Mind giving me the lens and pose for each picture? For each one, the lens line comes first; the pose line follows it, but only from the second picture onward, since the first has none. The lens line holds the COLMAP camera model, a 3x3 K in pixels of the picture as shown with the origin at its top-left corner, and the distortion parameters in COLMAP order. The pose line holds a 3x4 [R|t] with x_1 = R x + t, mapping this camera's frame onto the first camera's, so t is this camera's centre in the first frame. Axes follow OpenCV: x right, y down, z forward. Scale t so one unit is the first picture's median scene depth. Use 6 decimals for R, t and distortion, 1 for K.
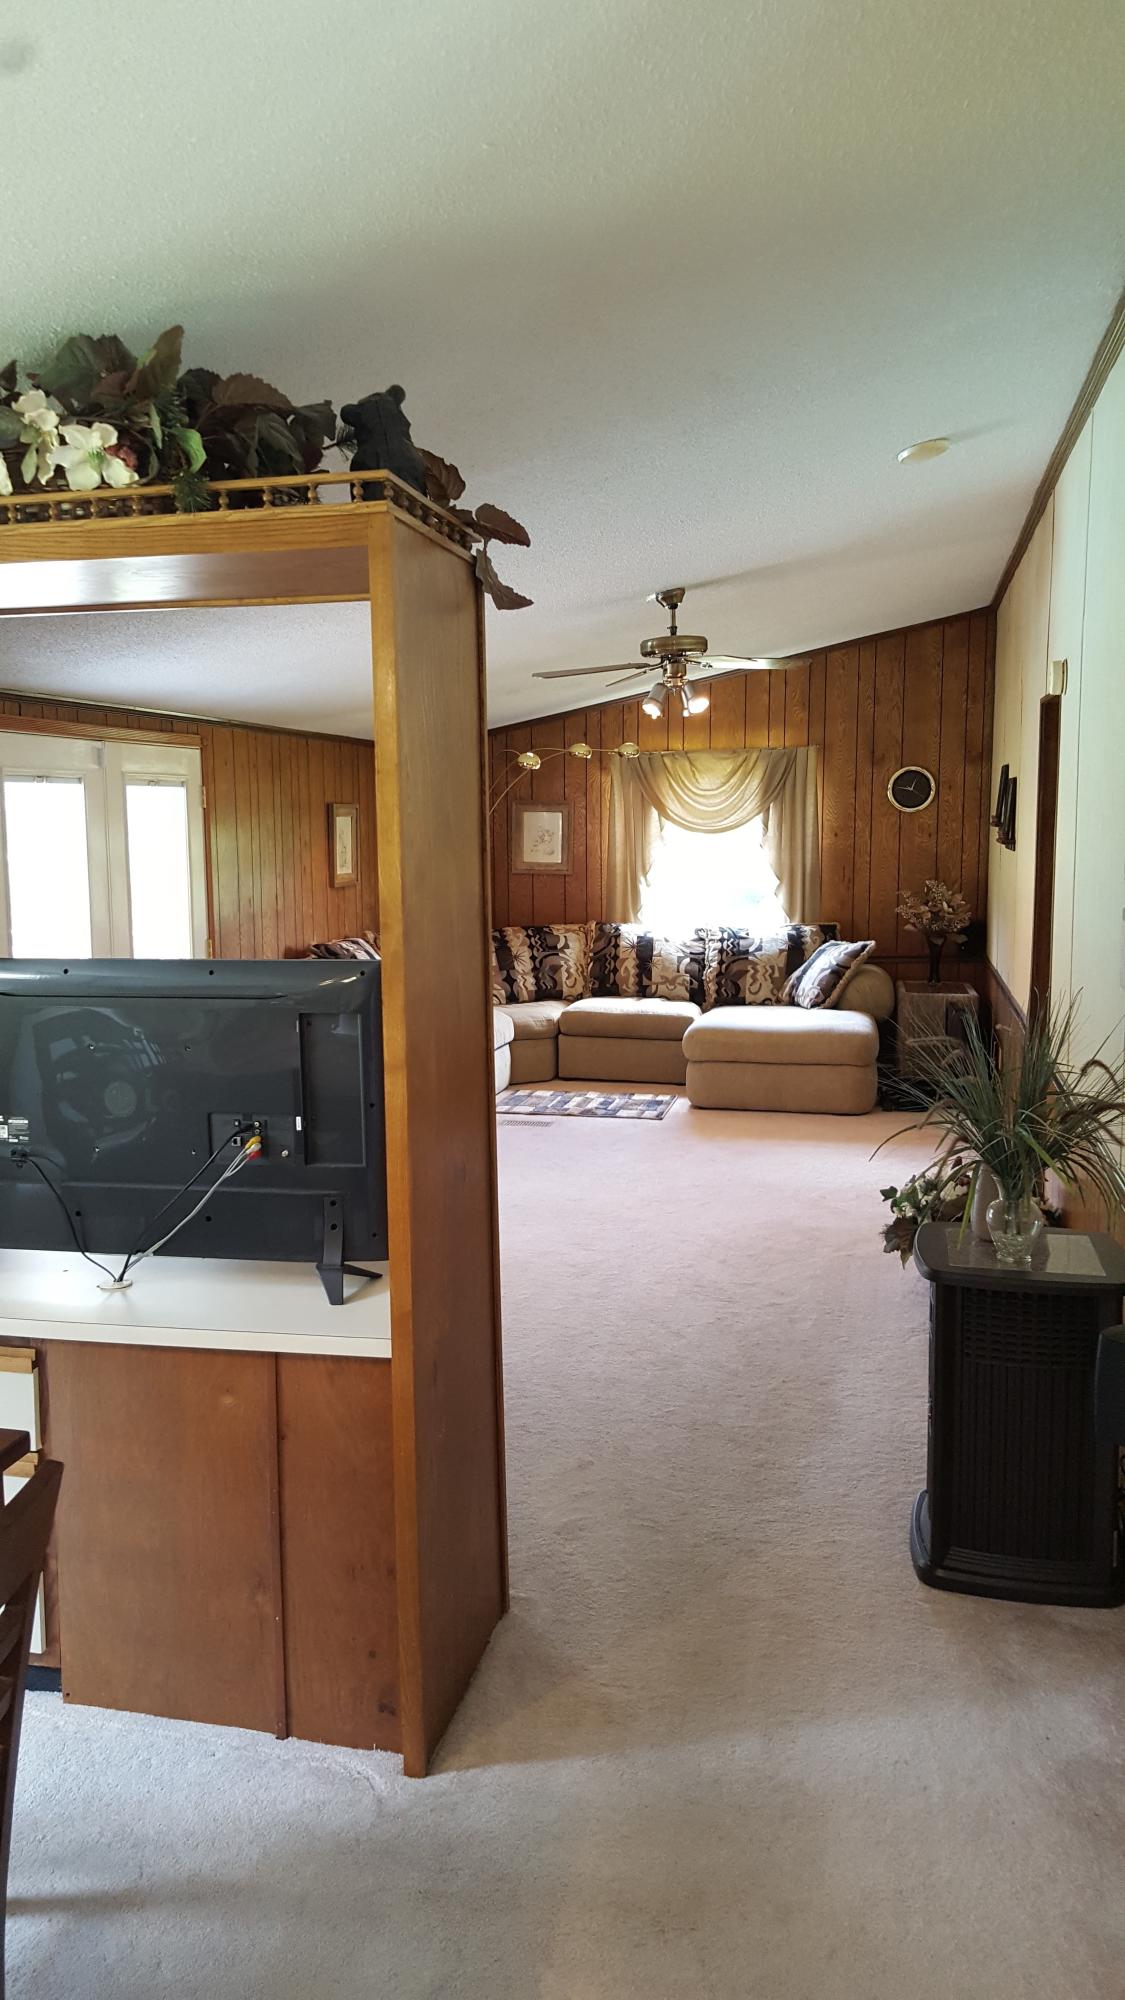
lens RADIAL K [[1459.8, 0, 530.9], [0, 1459.8, 970.9], [0, 0, 1]] dist [0.108376, -0.180946]
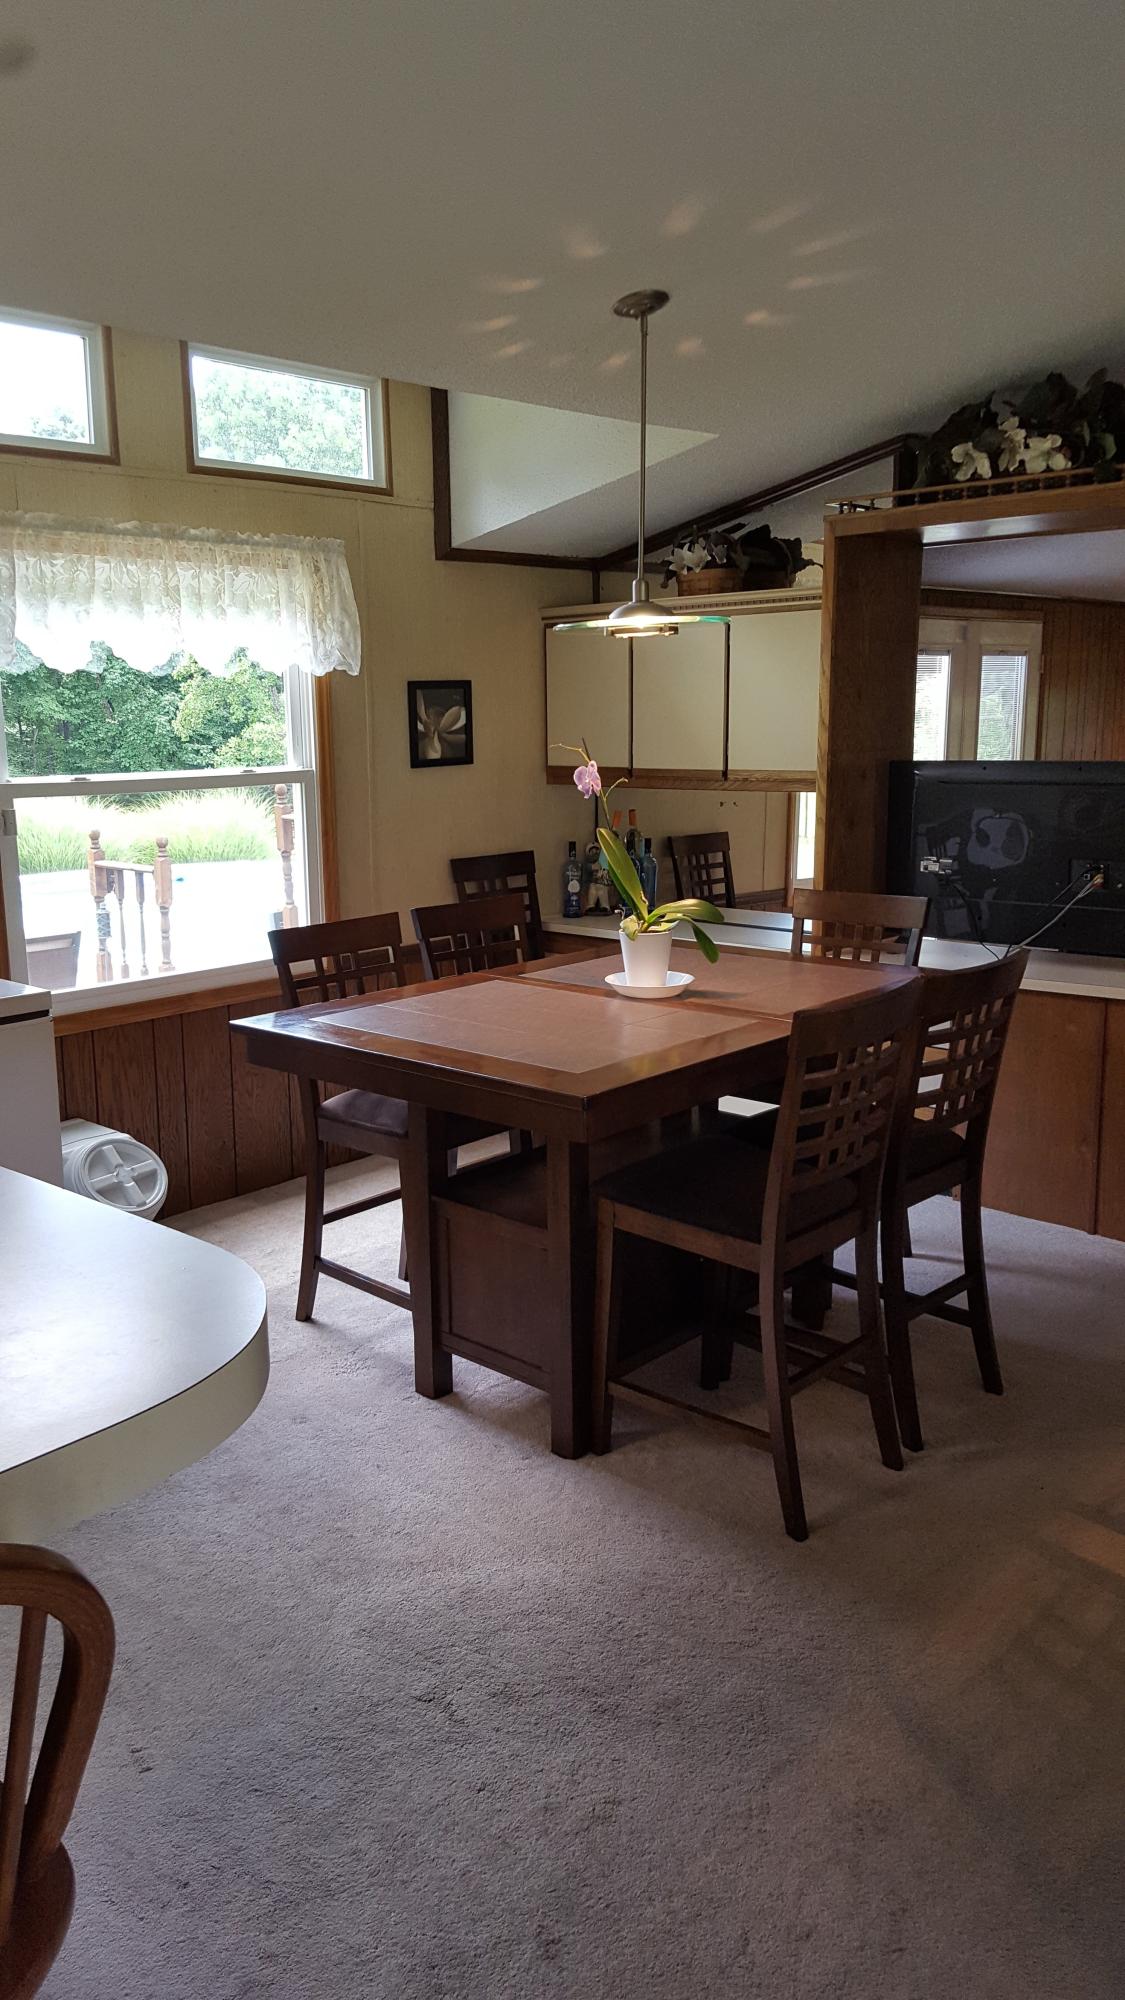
lens RADIAL K [[1459.8, 0, 530.9], [0, 1459.8, 970.9], [0, 0, 1]] dist [0.108376, -0.180946]
pose [[0.868649, 0.088434, -0.487472, 0.073709], [-0.048415, 0.994383, 0.094121, 0.110088], [0.493057, -0.058157, 0.868051, -0.788894]]
